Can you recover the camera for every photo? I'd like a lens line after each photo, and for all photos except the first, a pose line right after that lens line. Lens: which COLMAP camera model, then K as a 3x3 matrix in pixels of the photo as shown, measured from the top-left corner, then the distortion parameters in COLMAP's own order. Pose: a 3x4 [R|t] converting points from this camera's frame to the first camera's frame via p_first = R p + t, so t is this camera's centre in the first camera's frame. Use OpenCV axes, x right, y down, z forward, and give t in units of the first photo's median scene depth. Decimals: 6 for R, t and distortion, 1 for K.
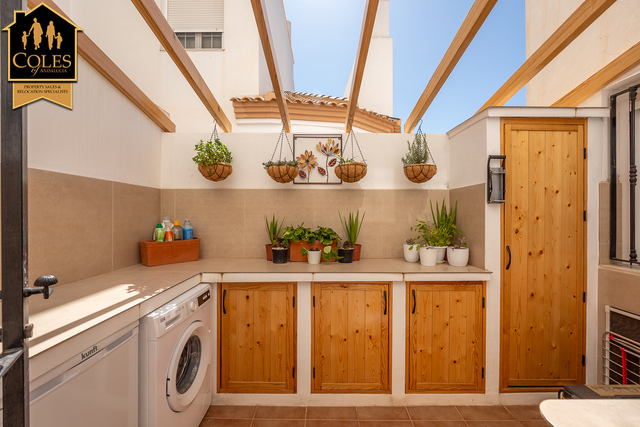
lens RADIAL K [[270.4, 0, 320.4], [0, 270.4, 211.8], [0, 0, 1]] dist [-0.002941, -0.000622]
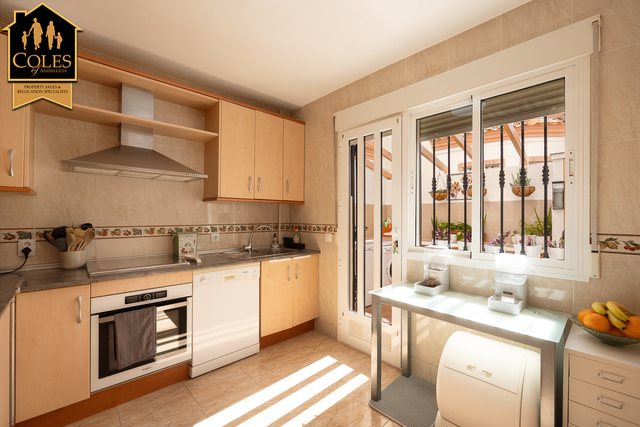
lens RADIAL K [[270.4, 0, 317.9], [0, 270.4, 215.3], [0, 0, 1]] dist [-0.002941, -0.000622]
pose [[0.707309, -0.000166, -0.706905, 0.649490], [-0.005726, 0.999966, -0.005965, 0.022988], [0.706882, 0.008267, 0.707284, -1.085129]]
